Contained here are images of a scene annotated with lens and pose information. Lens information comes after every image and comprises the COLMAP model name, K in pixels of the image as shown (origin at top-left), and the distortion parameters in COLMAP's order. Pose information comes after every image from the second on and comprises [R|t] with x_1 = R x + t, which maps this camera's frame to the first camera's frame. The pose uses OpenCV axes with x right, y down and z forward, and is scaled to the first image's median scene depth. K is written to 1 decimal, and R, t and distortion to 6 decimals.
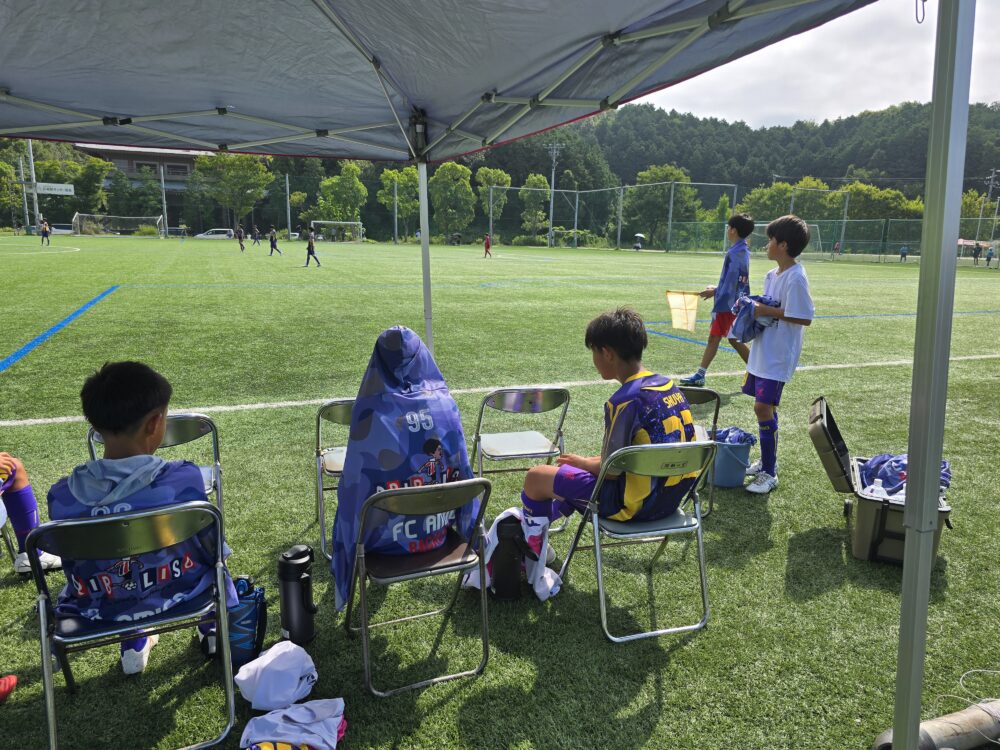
lens RADIAL K [[679.9, 0, 500.9], [0, 679.9, 372.9], [0, 0, 1]] dist [0.046946, -0.038559]
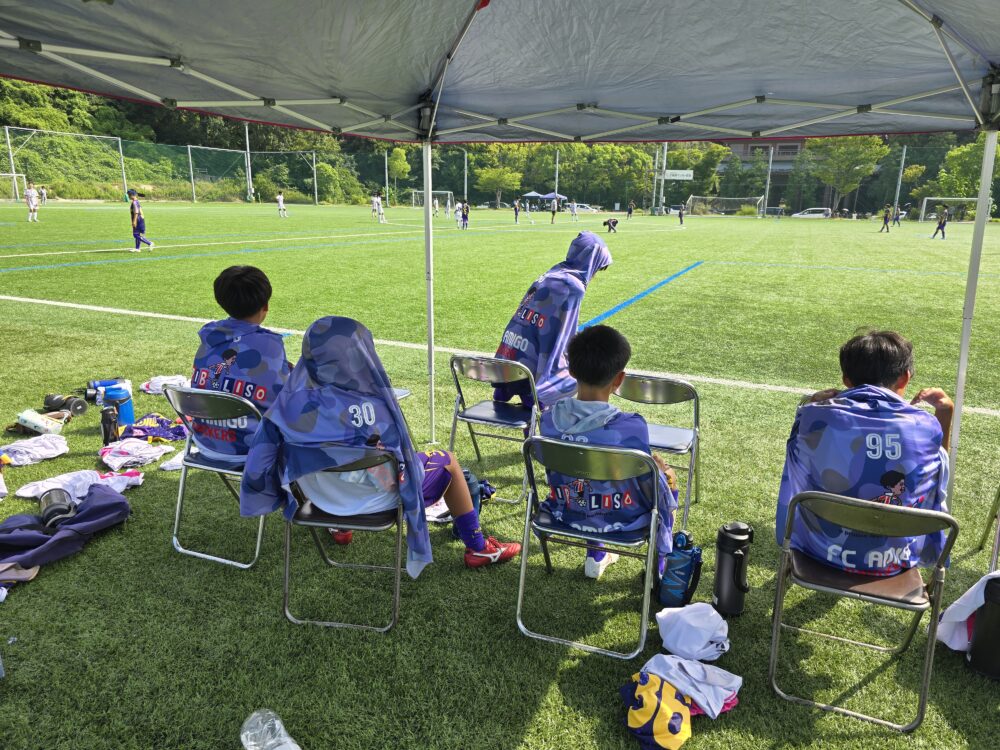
lens RADIAL K [[679.9, 0, 501.8], [0, 679.9, 367.3], [0, 0, 1]] dist [0.046946, -0.038559]
pose [[0.691929, 0.160503, -0.703899, 0.125134], [-0.145645, 0.985962, 0.081651, -0.008590], [0.707122, 0.046023, 0.705592, 0.006938]]
